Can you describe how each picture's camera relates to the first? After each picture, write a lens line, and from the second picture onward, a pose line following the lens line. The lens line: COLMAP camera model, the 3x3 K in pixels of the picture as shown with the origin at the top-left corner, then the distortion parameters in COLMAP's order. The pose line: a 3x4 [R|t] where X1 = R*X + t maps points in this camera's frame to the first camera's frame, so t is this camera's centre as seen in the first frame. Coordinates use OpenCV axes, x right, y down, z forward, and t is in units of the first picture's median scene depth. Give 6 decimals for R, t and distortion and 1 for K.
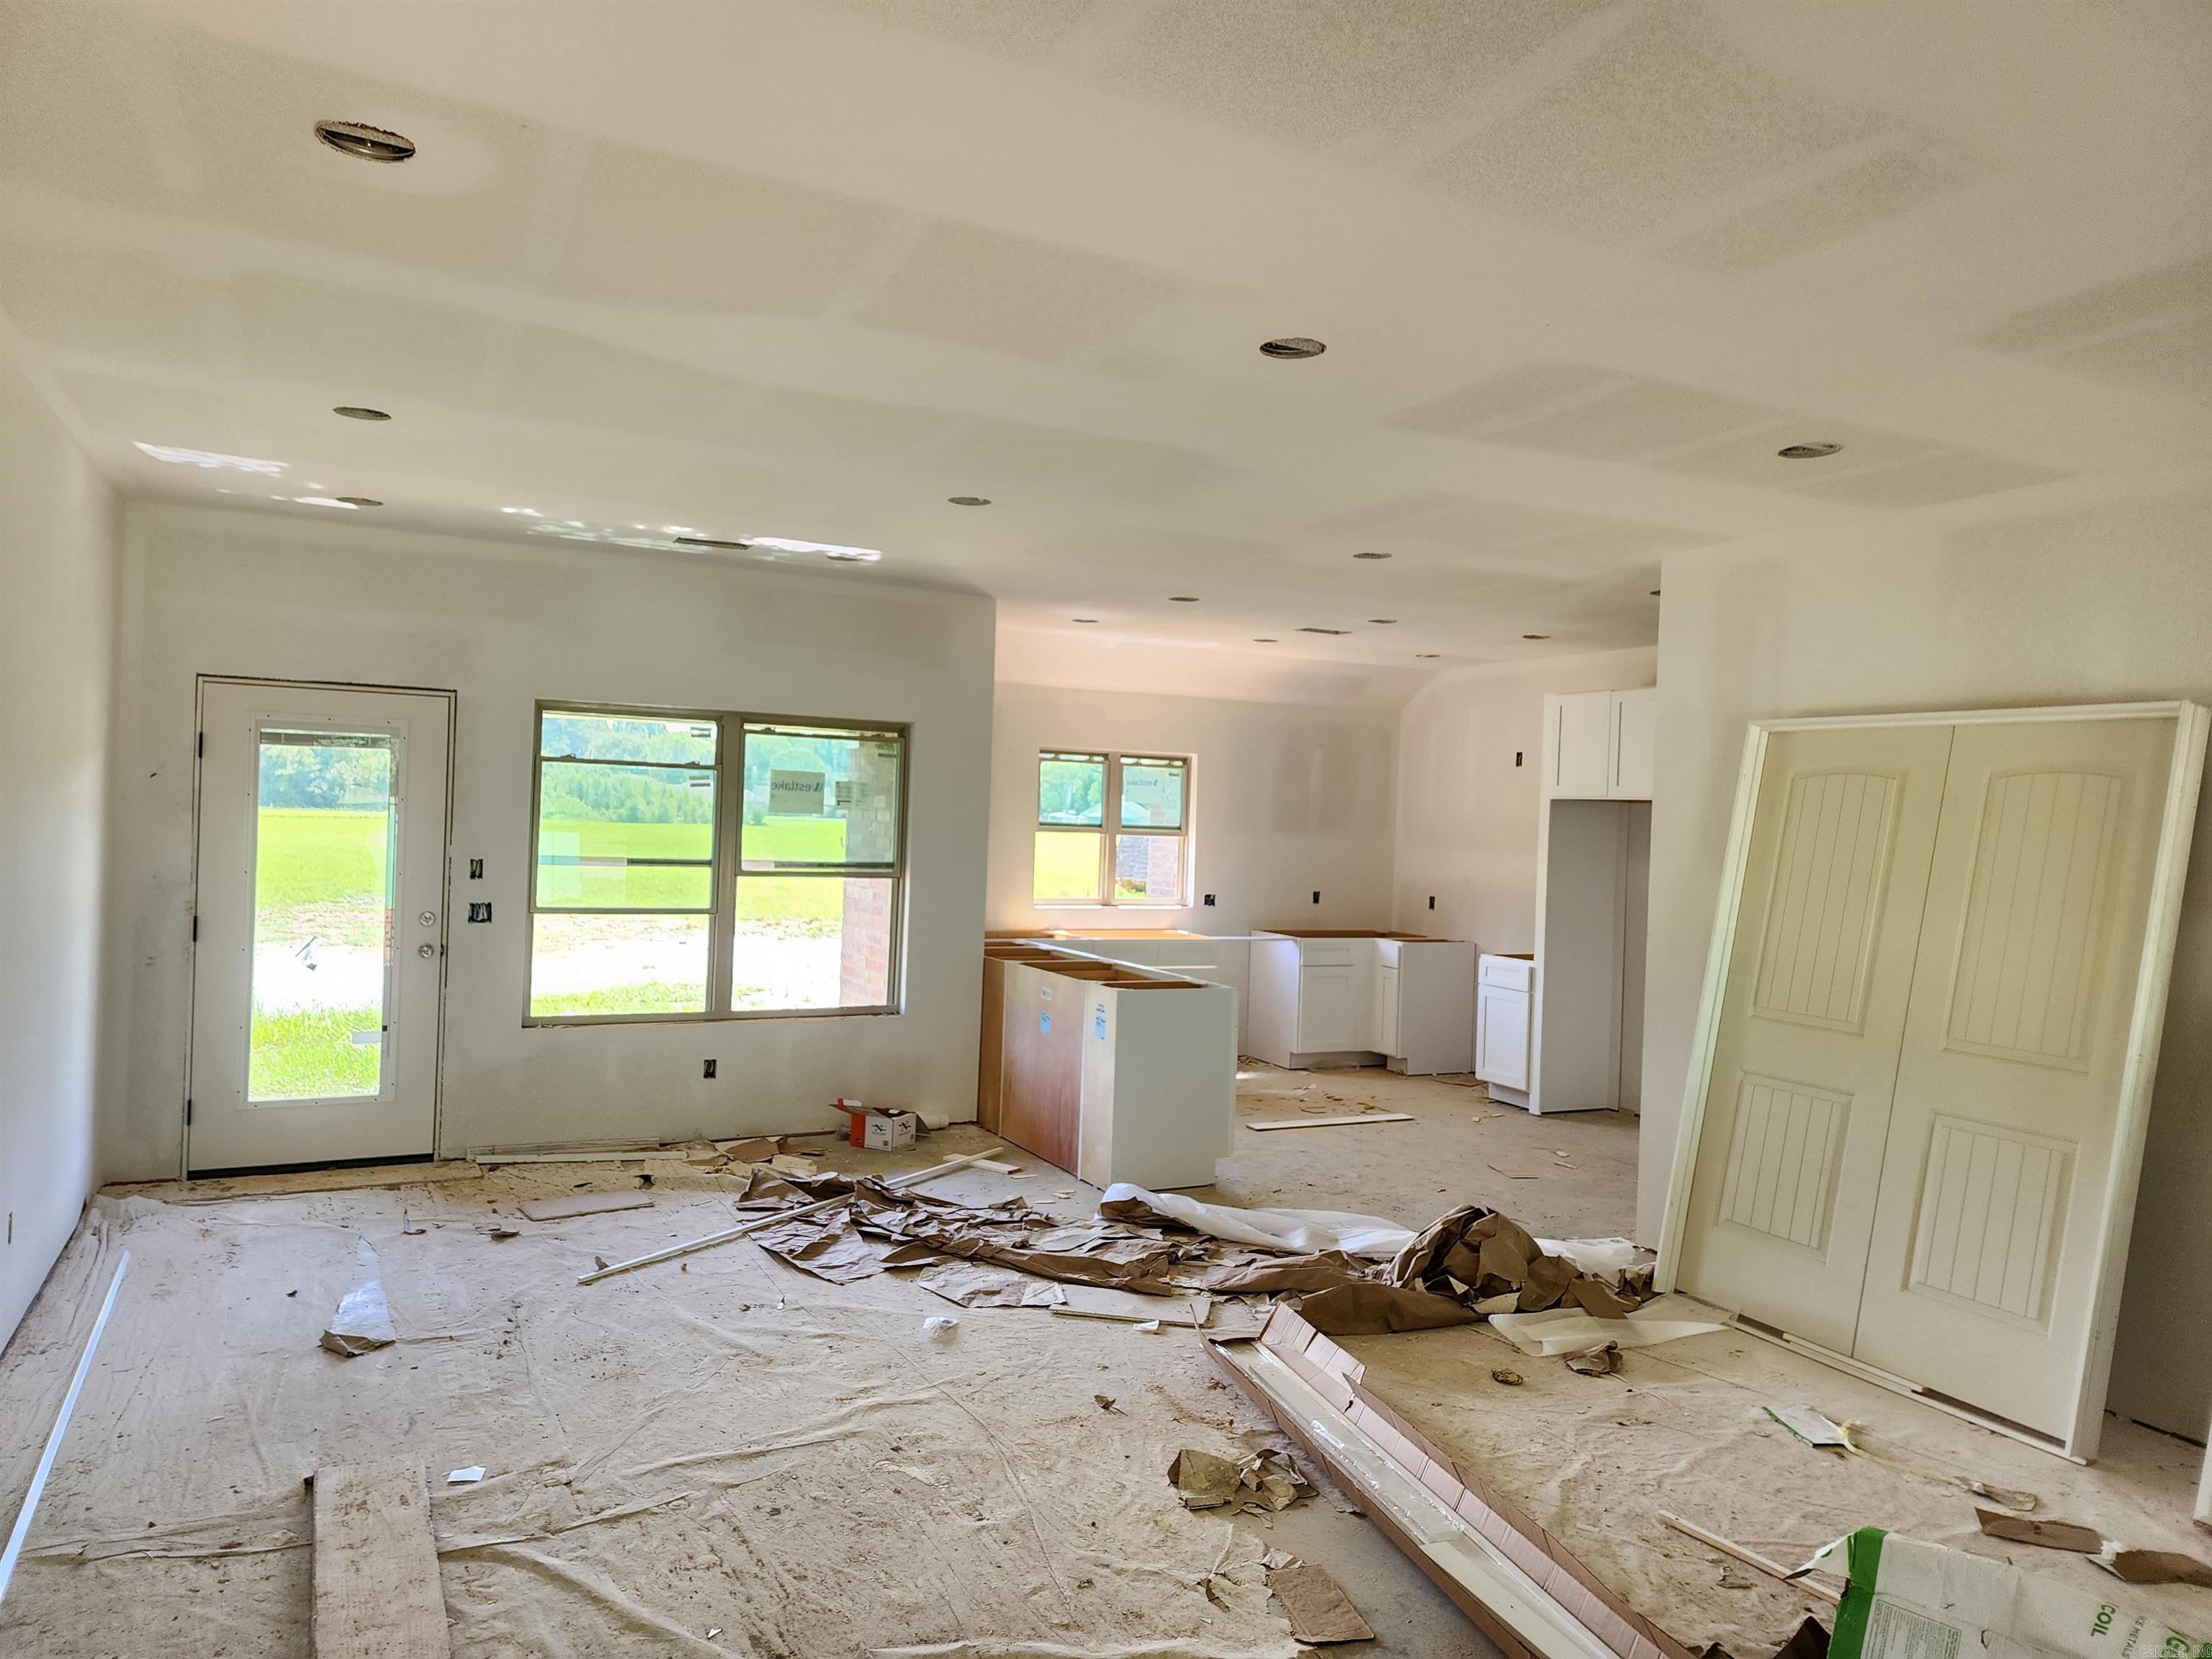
lens RADIAL K [[1506.2, 0, 1112.0], [0, 1506.2, 829.4], [0, 0, 1]] dist [0.087302, -0.085623]
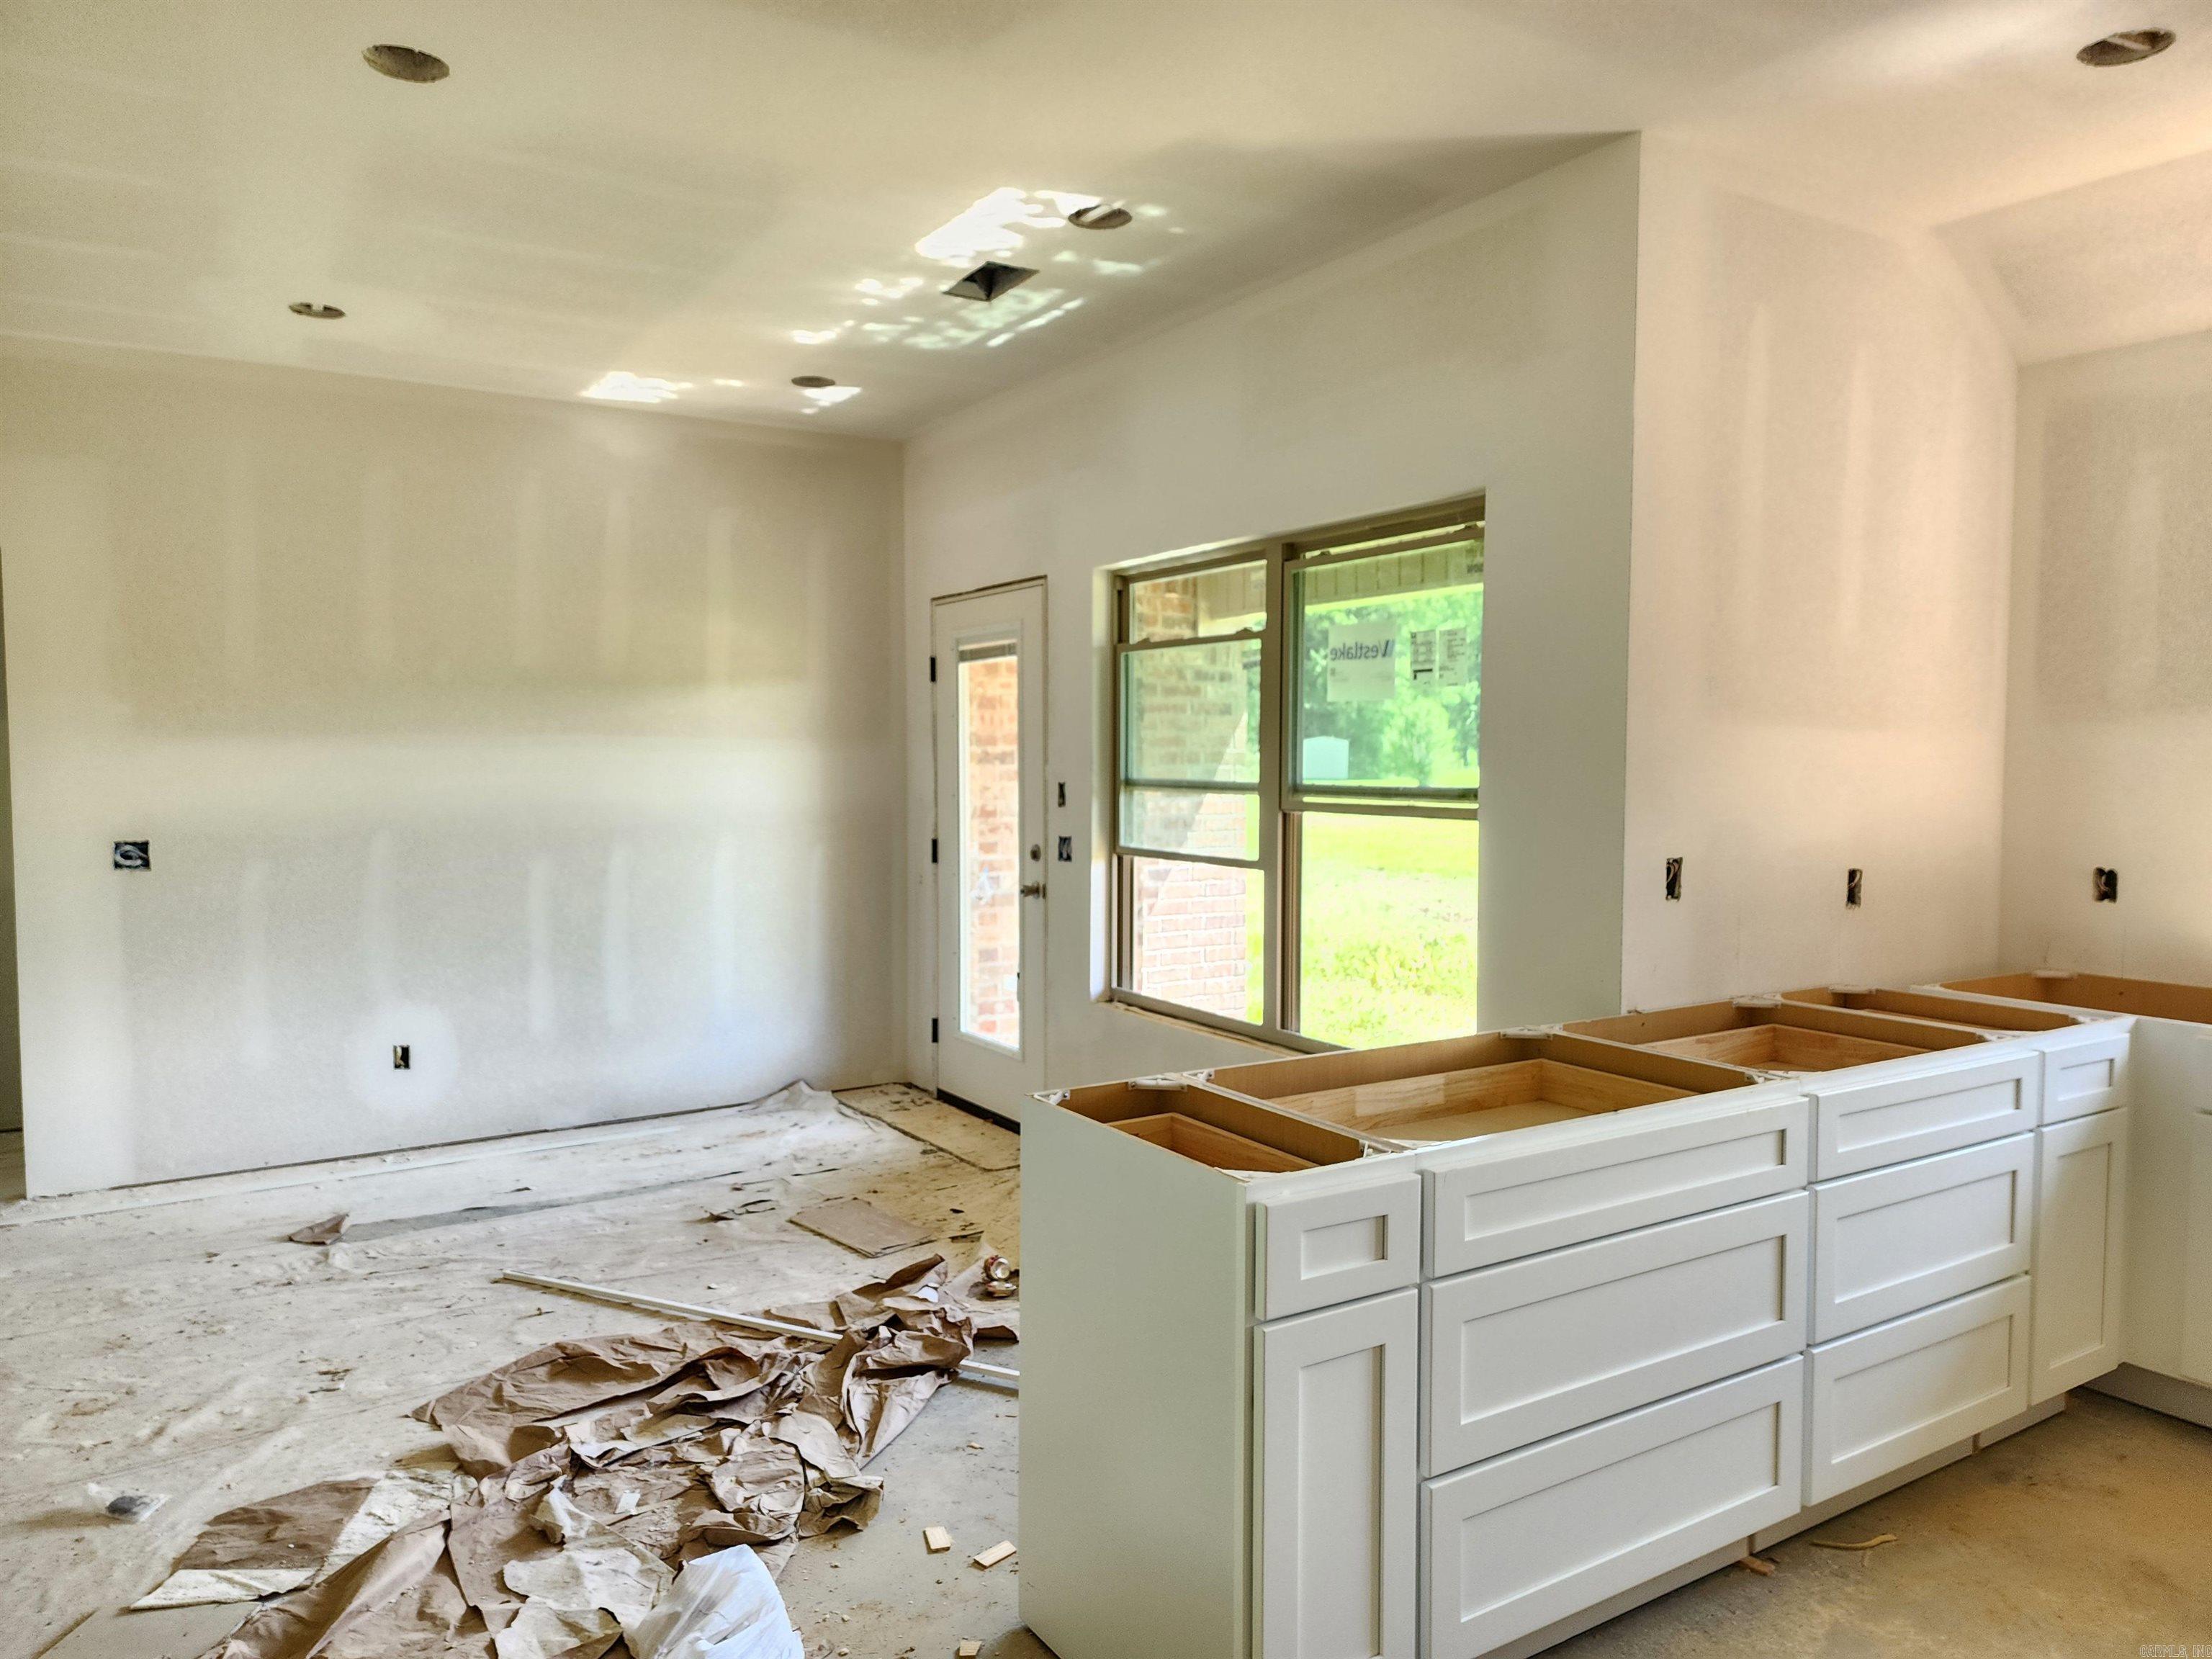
lens RADIAL K [[1504.9, 0, 1094.2], [0, 1504.9, 831.1], [0, 0, 1]] dist [0.095532, -0.092955]
pose [[0.086122, 0.013440, -0.996194, 0.497131], [-0.011093, 0.999860, 0.012531, 0.047044], [0.996223, 0.009972, 0.086259, 1.269124]]
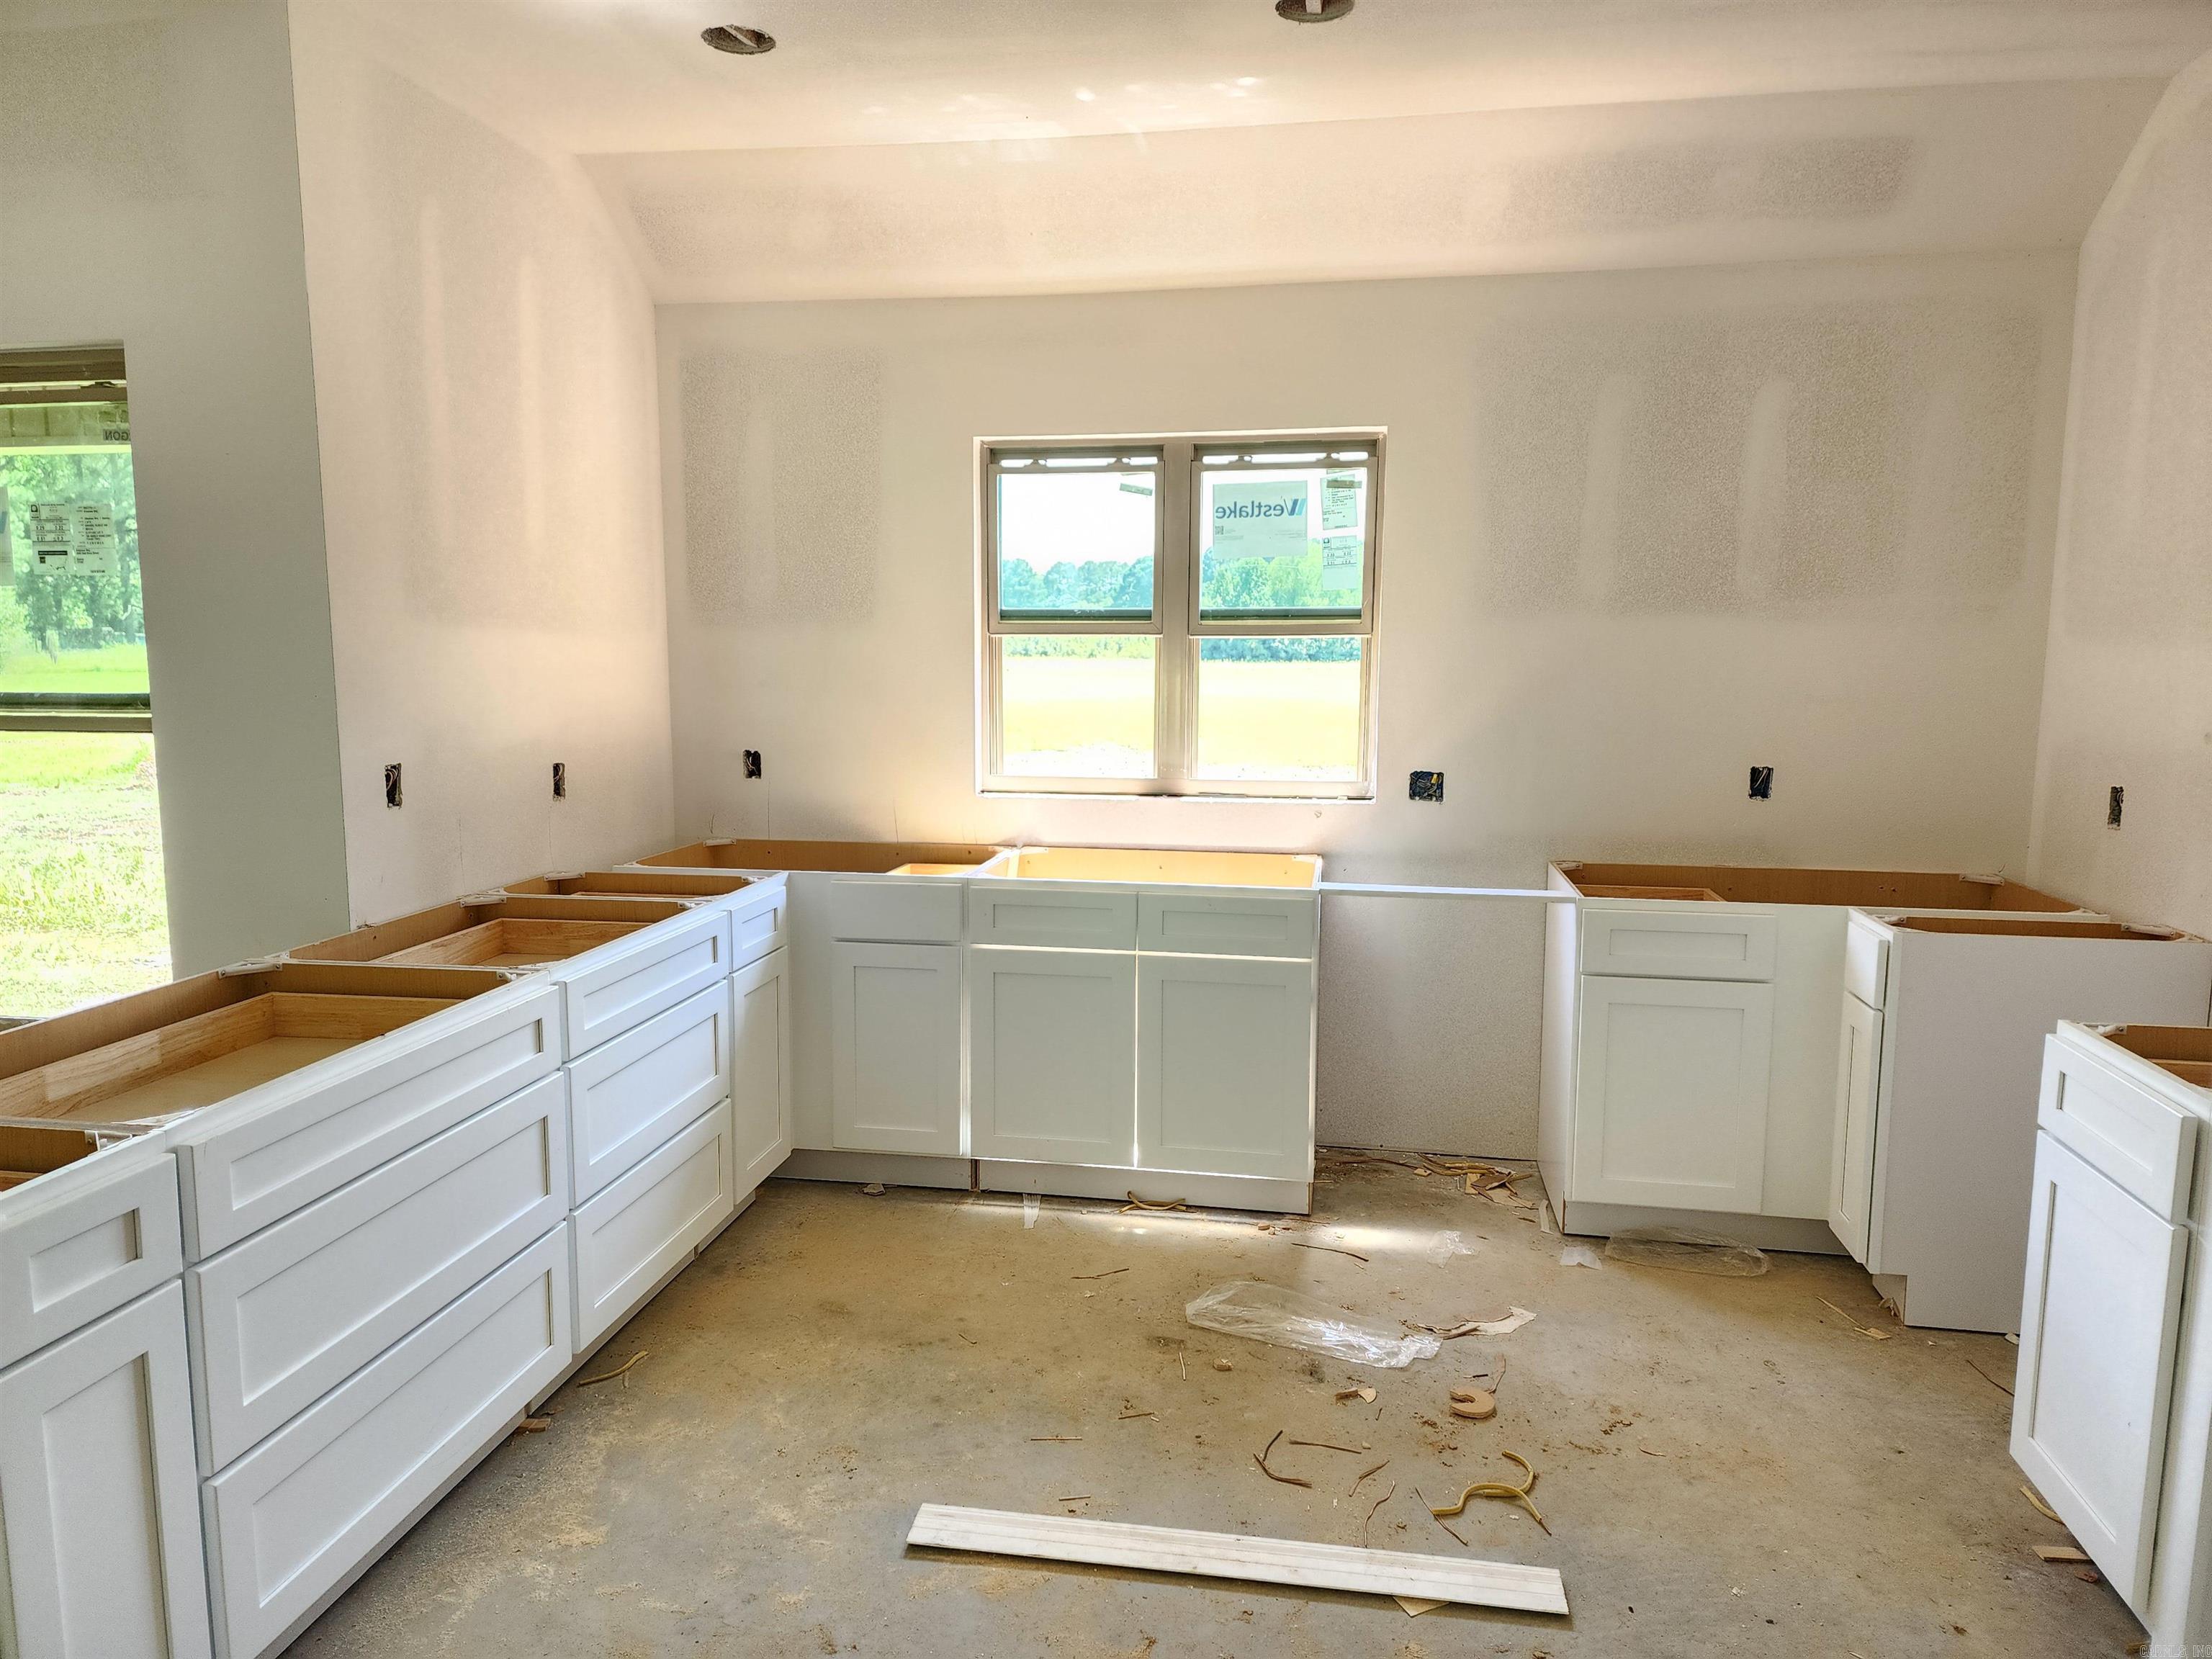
lens RADIAL K [[1504.9, 0, 1094.2], [0, 1504.9, 831.1], [0, 0, 1]] dist [0.095532, -0.092955]
pose [[0.798418, 0.040360, -0.600750, 0.486968], [0.019957, 0.995429, 0.093399, 0.037855], [0.601773, -0.086560, 0.793963, 1.239514]]
